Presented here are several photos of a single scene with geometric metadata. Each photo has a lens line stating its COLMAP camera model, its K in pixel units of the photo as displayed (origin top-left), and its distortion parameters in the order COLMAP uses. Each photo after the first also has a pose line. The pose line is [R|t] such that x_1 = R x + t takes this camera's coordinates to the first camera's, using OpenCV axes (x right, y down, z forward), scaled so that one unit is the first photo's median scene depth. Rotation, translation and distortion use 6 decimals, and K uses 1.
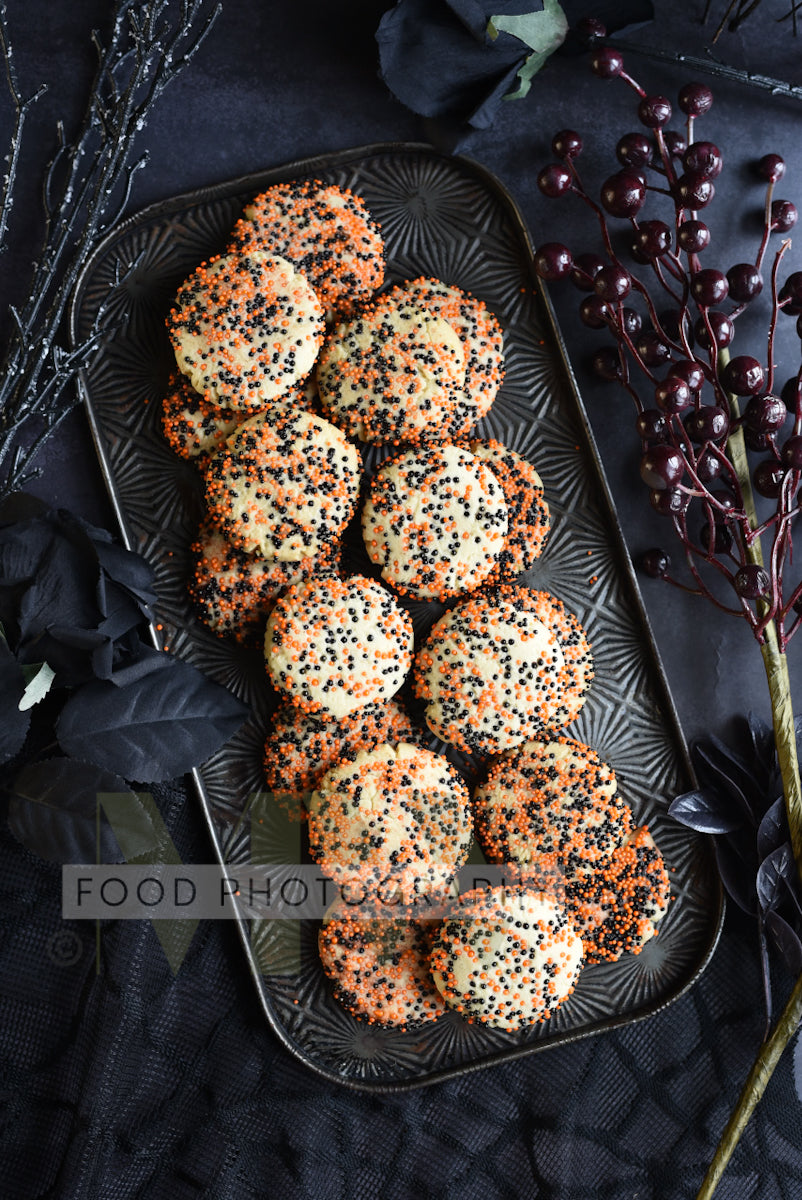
lens RADIAL K [[1833.7, 0, 398.5], [0, 1833.7, 630.4], [0, 0, 1]] dist [-0.135778, 0.079182]
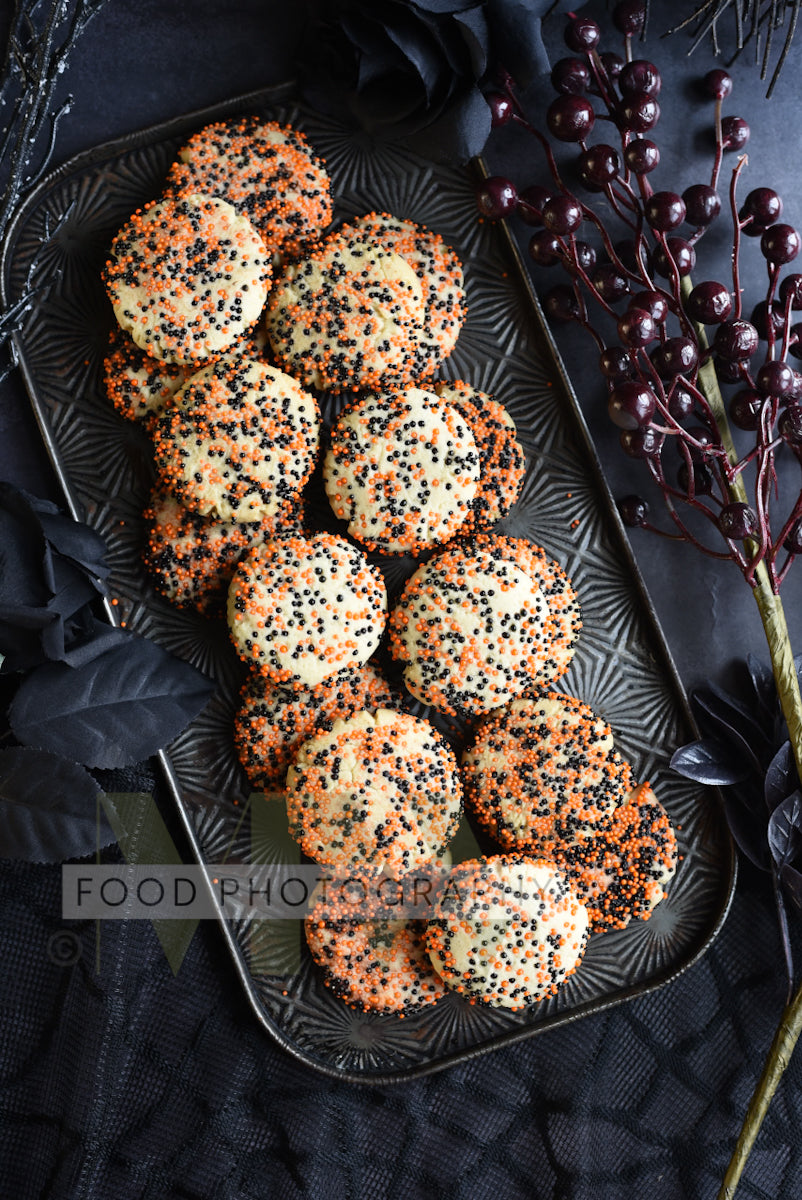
lens RADIAL K [[1833.7, 0, 398.5], [0, 1833.7, 630.4], [0, 0, 1]] dist [-0.135778, 0.079182]
pose [[0.998120, -0.061040, 0.005455, 0.008182], [0.061035, 0.998135, 0.001015, 0.021146], [-0.005507, -0.000680, 0.999985, 0.066394]]
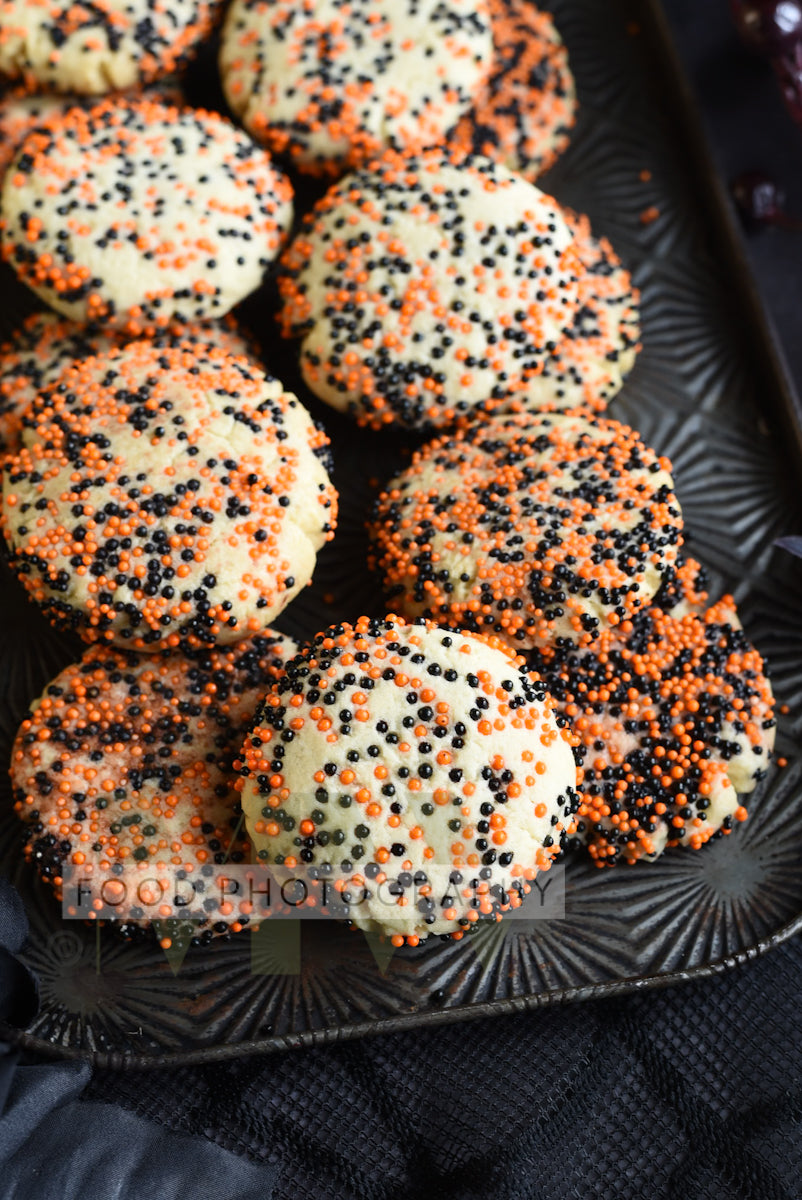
lens RADIAL K [[2447.9, 0, 401.5], [0, 2447.9, 786.2], [0, 0, 1]] dist [-0.155783, -0.058428]
pose [[0.994657, 0.081724, -0.063073, 0.096221], [-0.100252, 0.910437, -0.401315, 0.423996], [0.024627, 0.405494, 0.913766, 0.442314]]
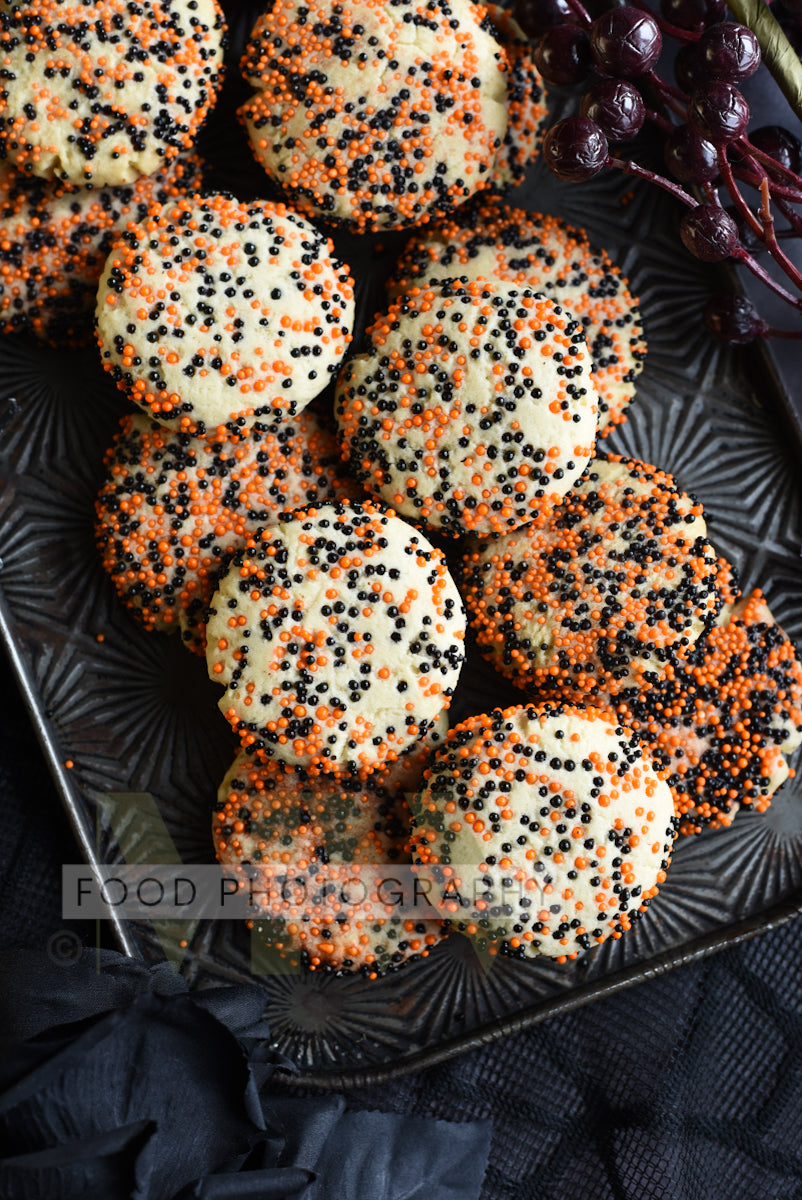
lens RADIAL K [[1910.7, 0, 398.3], [0, 1910.7, 633.7], [0, 0, 1]] dist [-0.169077, 0.150656]
pose [[0.996488, -0.083119, 0.010134, 0.013845], [0.083458, 0.995727, -0.039517, 0.137871], [-0.006806, 0.040224, 0.999168, 0.401343]]
